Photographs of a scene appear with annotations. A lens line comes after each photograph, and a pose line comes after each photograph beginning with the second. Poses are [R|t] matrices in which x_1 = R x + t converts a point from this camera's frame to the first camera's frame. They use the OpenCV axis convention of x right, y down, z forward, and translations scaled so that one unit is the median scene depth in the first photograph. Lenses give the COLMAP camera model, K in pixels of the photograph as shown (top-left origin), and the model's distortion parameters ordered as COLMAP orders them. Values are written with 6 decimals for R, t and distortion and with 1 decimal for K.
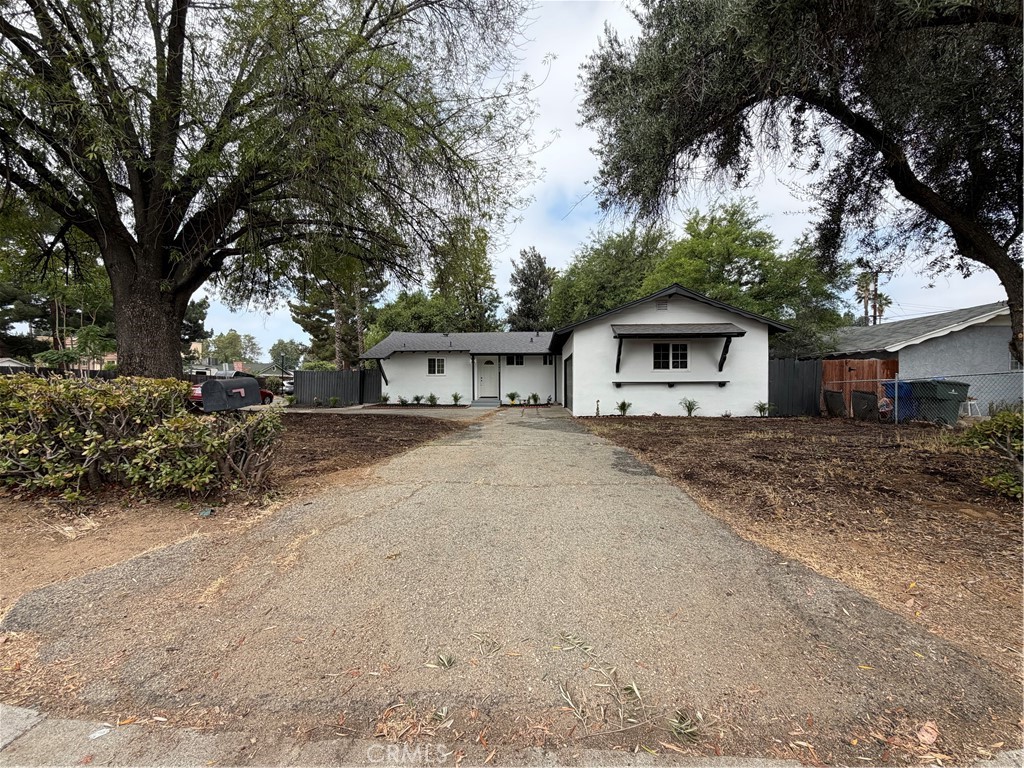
lens RADIAL K [[408.8, 0, 515.5], [0, 408.8, 384.4], [0, 0, 1]] dist [-0.001861, -0.000215]
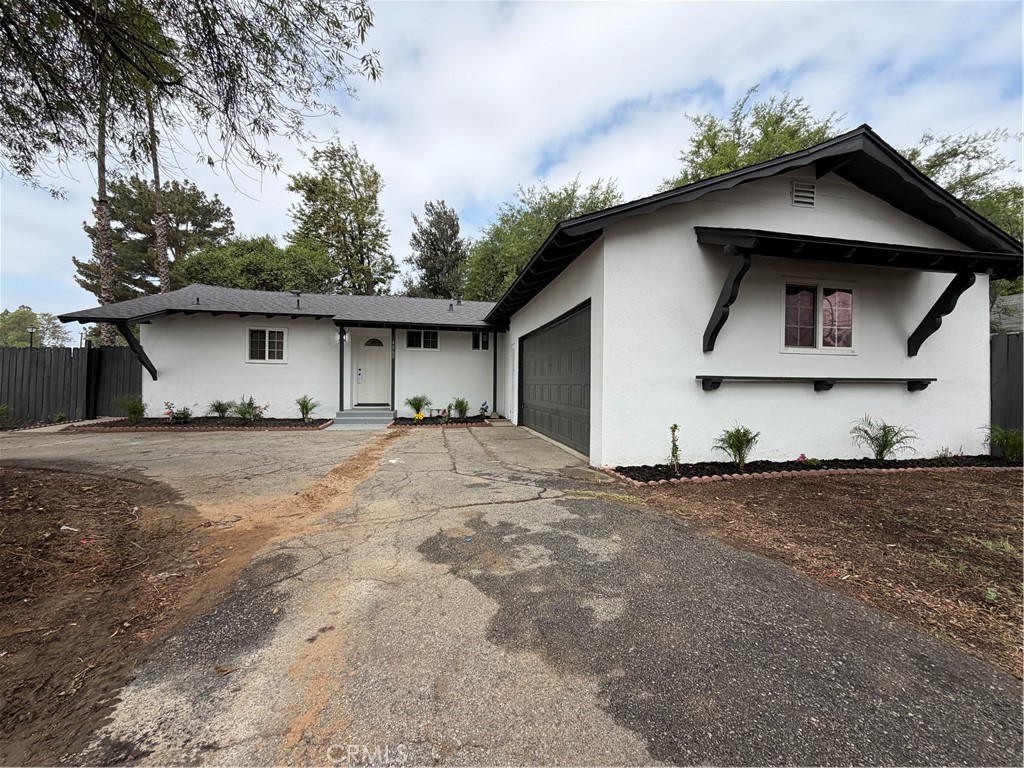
lens RADIAL K [[408.8, 0, 515.5], [0, 408.8, 384.4], [0, 0, 1]] dist [-0.001861, -0.000215]
pose [[0.968717, 0.014627, 0.247736, -0.015716], [-0.013886, 0.999892, -0.004738, 0.004411], [-0.247779, 0.001150, 0.968816, 0.429837]]
